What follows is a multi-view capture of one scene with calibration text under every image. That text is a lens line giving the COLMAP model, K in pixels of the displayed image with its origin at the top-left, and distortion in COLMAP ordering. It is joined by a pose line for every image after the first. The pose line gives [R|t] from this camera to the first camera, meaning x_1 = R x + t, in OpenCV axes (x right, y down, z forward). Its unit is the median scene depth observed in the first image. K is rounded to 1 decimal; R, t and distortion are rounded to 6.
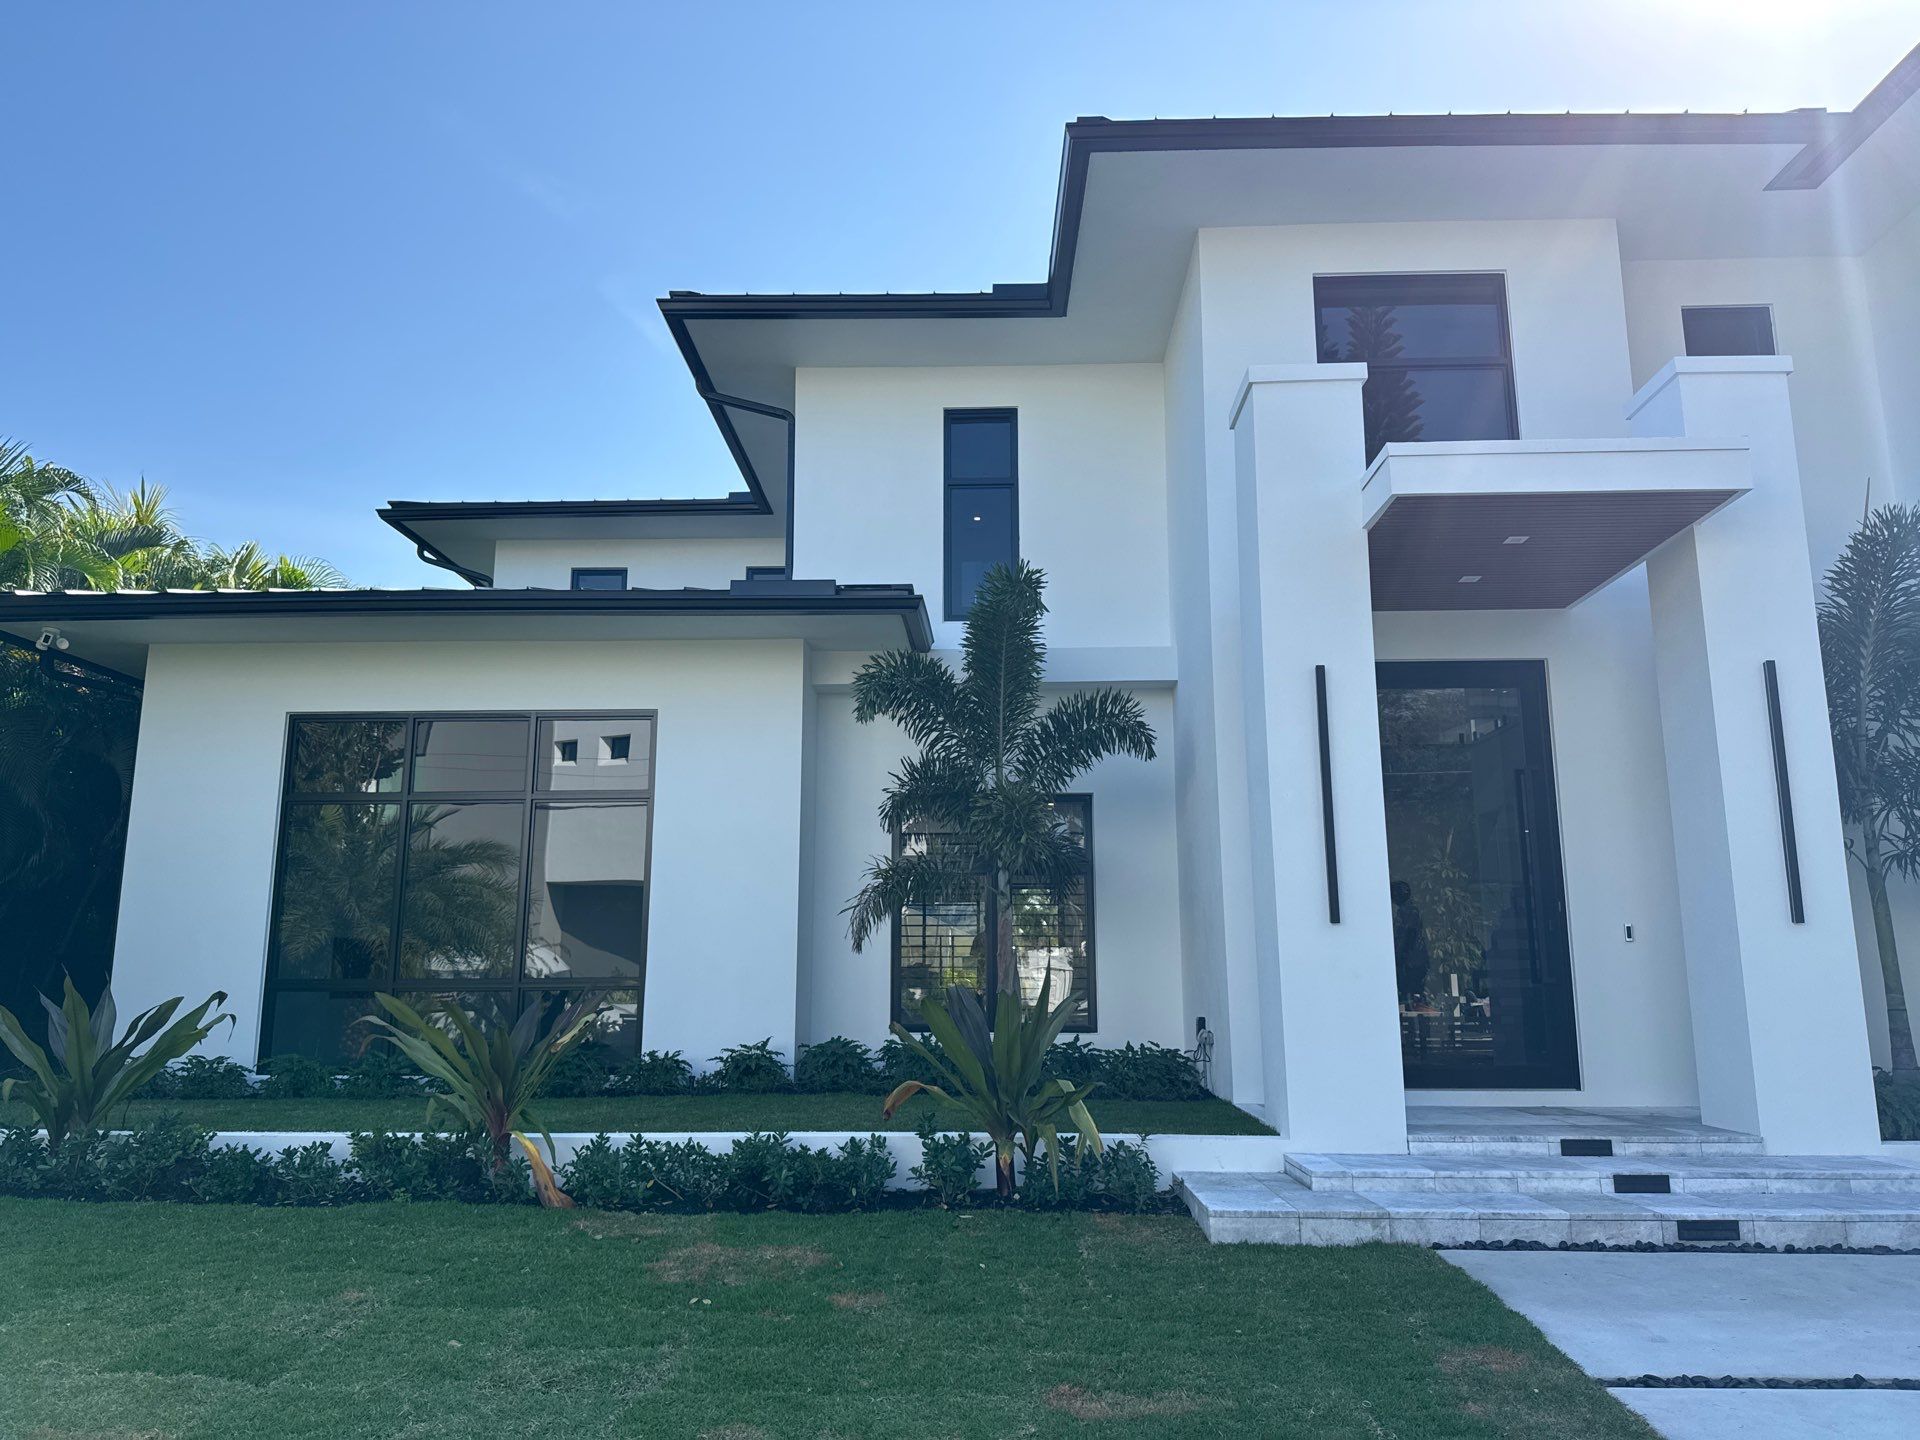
lens RADIAL K [[1344.0, 0, 960.0], [0, 1344.0, 720.0], [0, 0, 1]] dist [-0.002405, -0.002072]
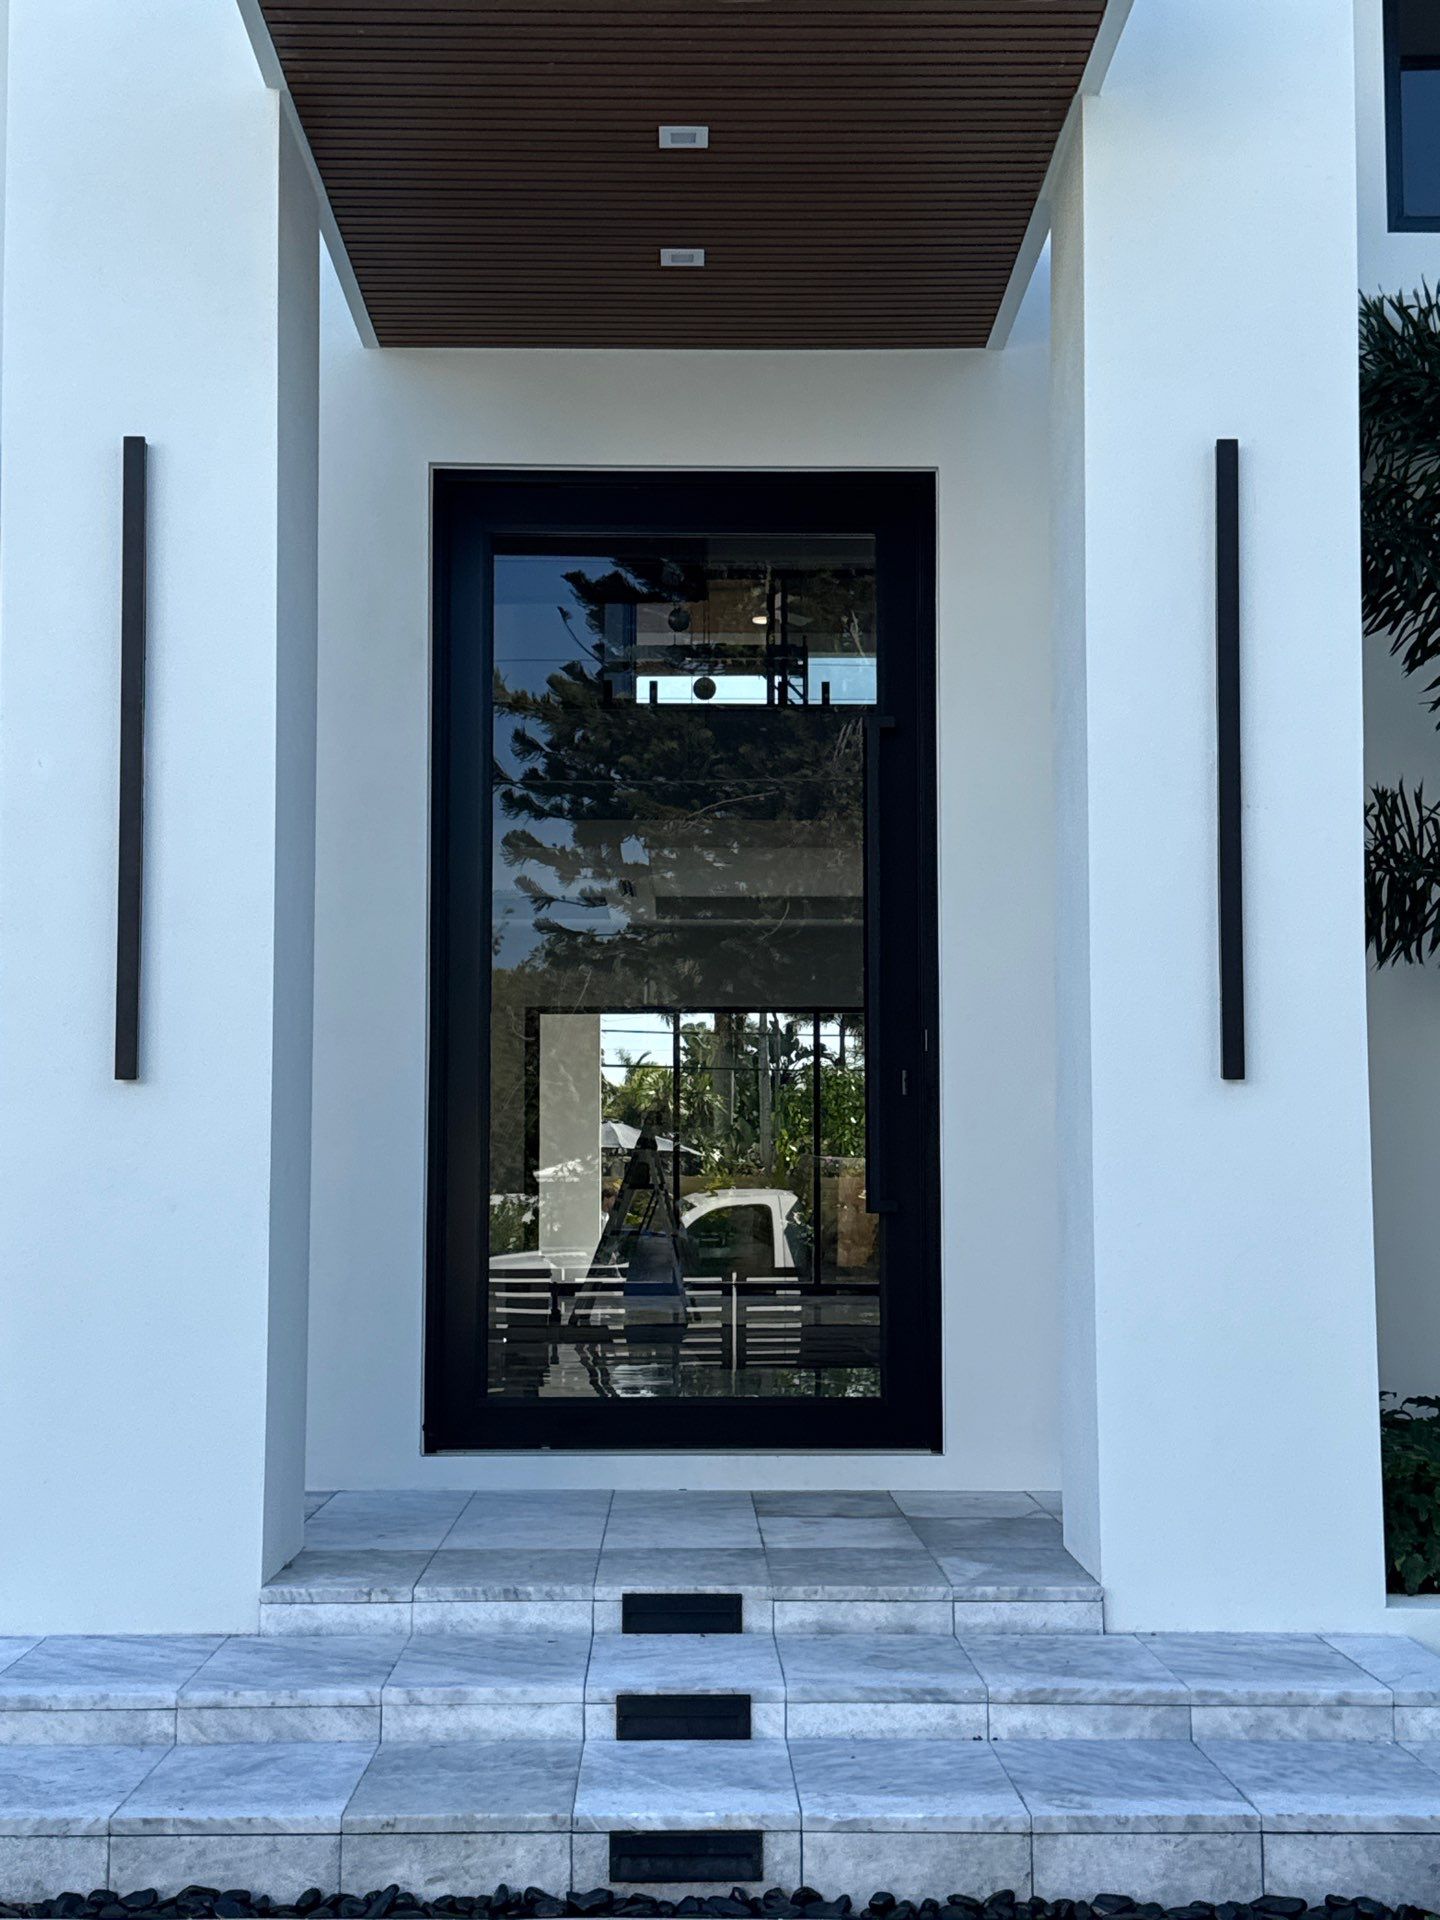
lens RADIAL K [[2564.2, 0, 720.0], [0, 2564.2, 960.0], [0, 0, 1]] dist [0.249322, -0.593257]
pose [[0.998596, 0.005732, 0.052667, 0.441964], [-0.011115, 0.994673, 0.102483, 0.037222], [-0.051799, -0.102924, 0.993340, 0.229517]]
